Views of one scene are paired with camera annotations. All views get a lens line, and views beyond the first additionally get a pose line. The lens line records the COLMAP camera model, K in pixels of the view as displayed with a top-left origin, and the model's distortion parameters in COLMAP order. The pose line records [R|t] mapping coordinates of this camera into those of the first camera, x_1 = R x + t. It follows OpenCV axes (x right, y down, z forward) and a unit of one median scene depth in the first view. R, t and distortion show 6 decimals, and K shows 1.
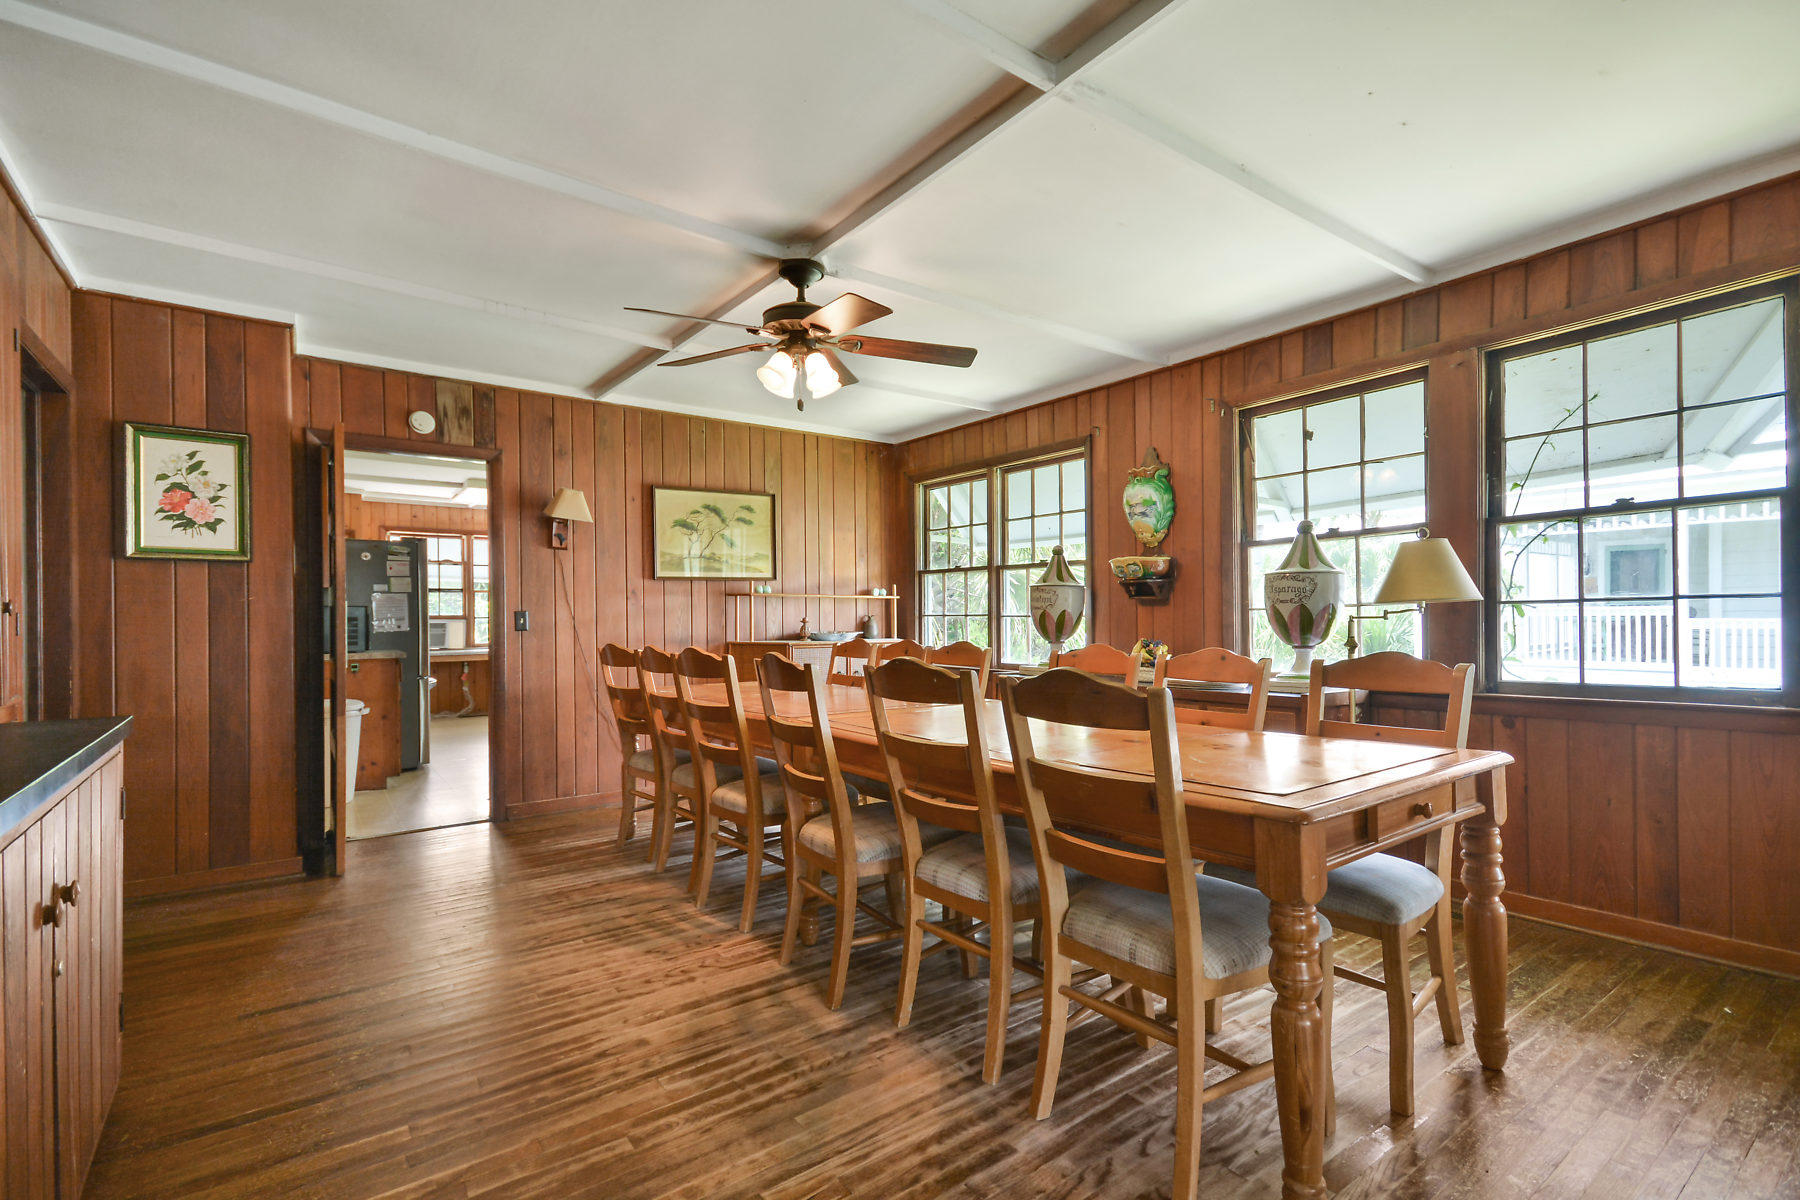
lens RADIAL K [[814.6, 0, 895.9], [0, 814.6, 613.5], [0, 0, 1]] dist [-0.000267, -0.000146]
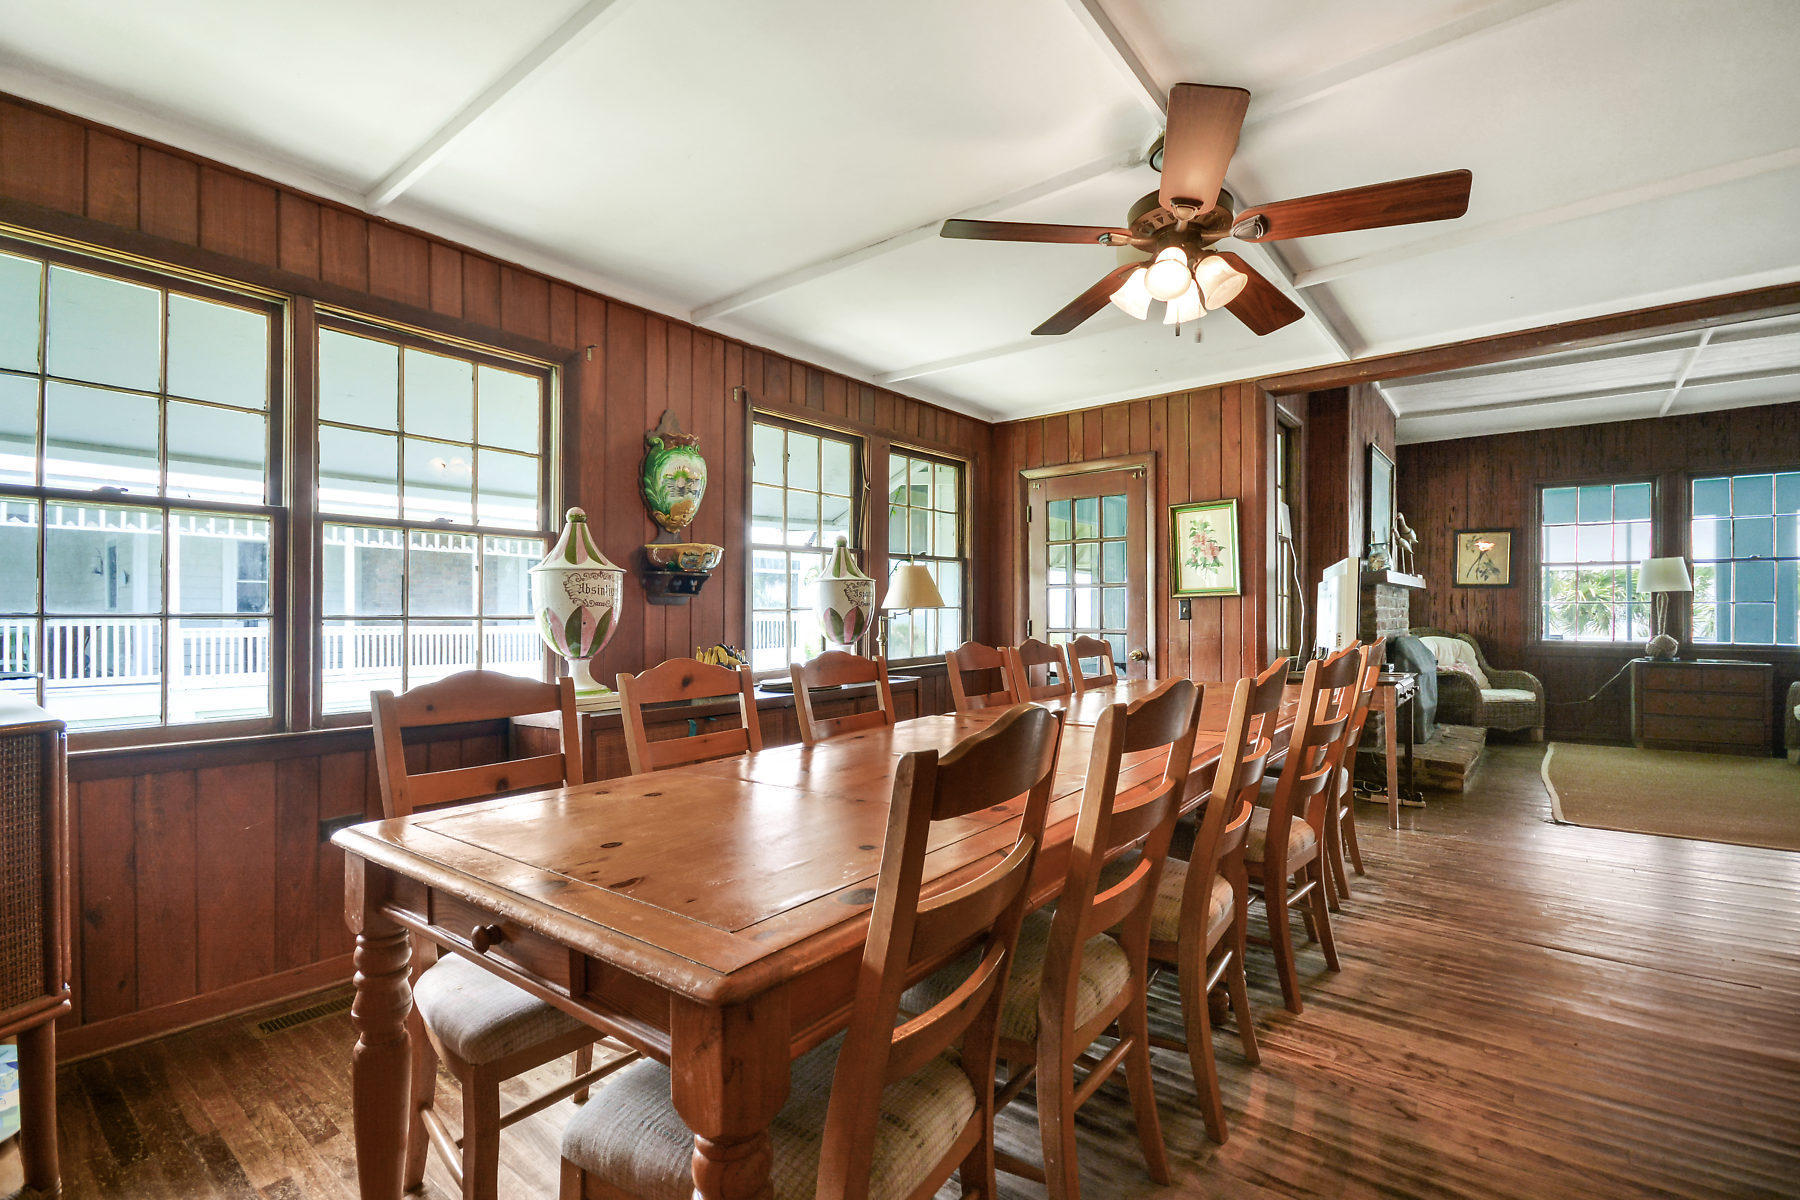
lens RADIAL K [[814.6, 0, 895.9], [0, 814.6, 613.5], [0, 0, 1]] dist [-0.000267, -0.000146]
pose [[-0.259384, 0.012262, 0.965696, -0.794109], [0.005305, 0.999922, -0.011272, 0.013444], [-0.965760, 0.002200, -0.259429, 1.493950]]
